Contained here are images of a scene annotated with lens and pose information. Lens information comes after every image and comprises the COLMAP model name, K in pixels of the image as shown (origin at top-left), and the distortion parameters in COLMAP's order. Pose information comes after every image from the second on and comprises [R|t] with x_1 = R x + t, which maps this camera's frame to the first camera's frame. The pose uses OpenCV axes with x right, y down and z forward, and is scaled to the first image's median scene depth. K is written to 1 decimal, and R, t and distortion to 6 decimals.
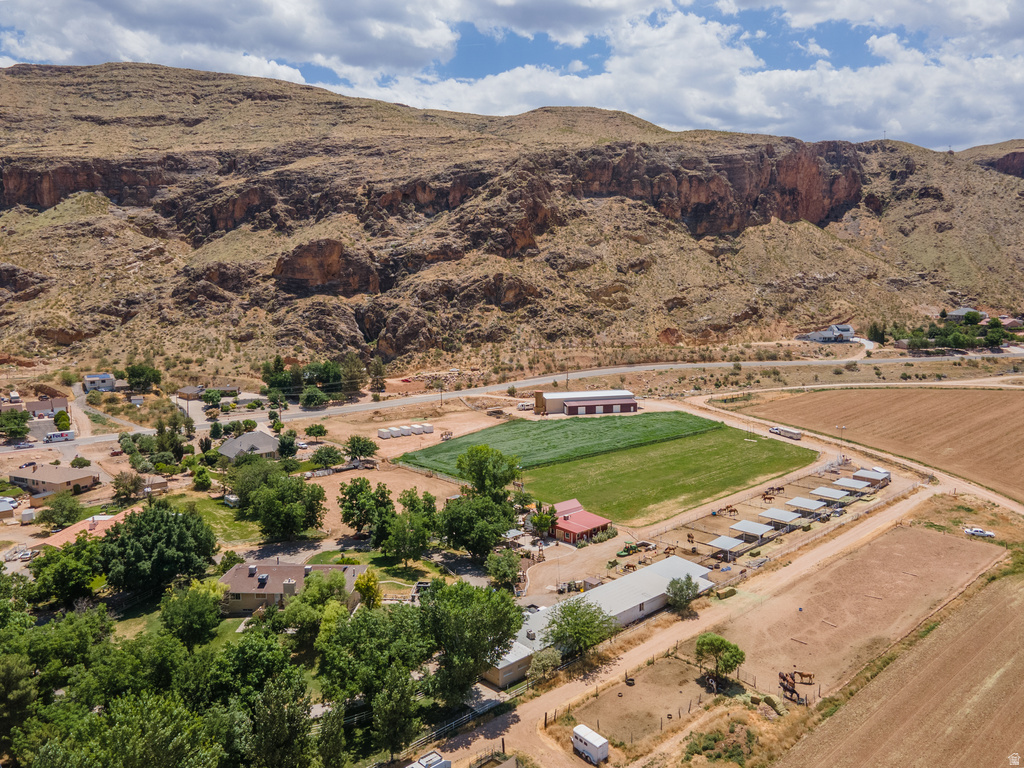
lens RADIAL K [[763.6, 0, 512.7], [0, 763.6, 386.7], [0, 0, 1]] dist [0.034384, 0.031399]
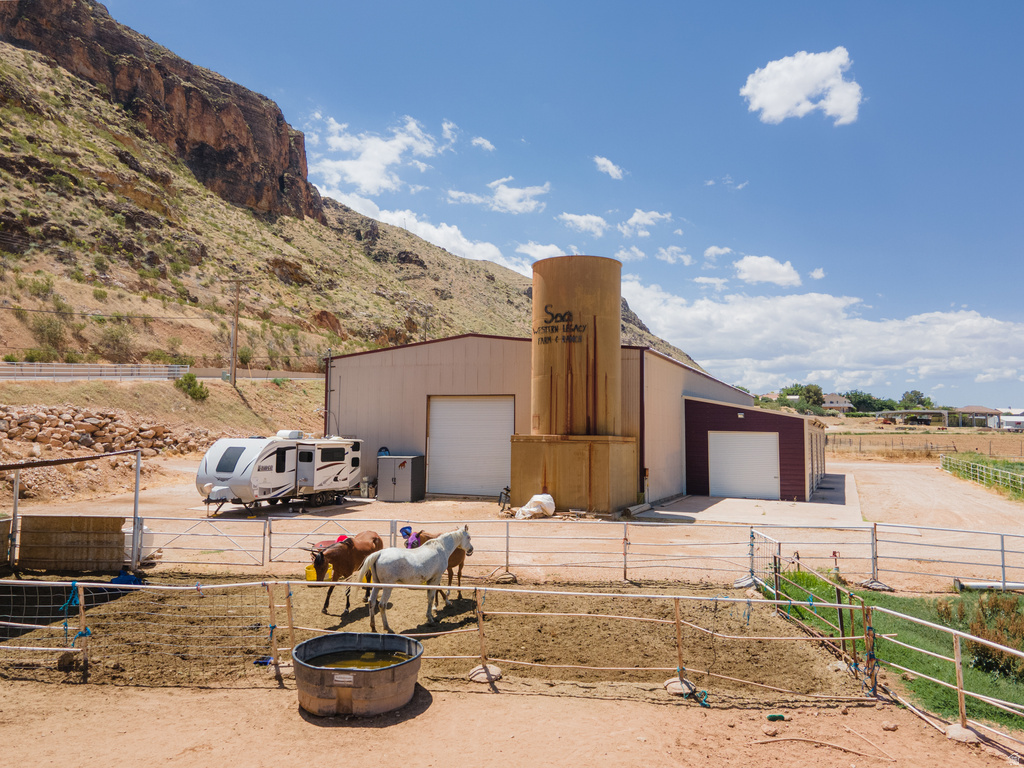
lens RADIAL K [[763.6, 0, 512.7], [0, 763.6, 386.7], [0, 0, 1]] dist [0.034384, 0.031399]
pose [[0.615056, 0.067270, 0.785609, -0.033014], [0.086667, 0.984549, -0.152157, 0.023967], [-0.783706, 0.161671, 0.599723, 0.686906]]
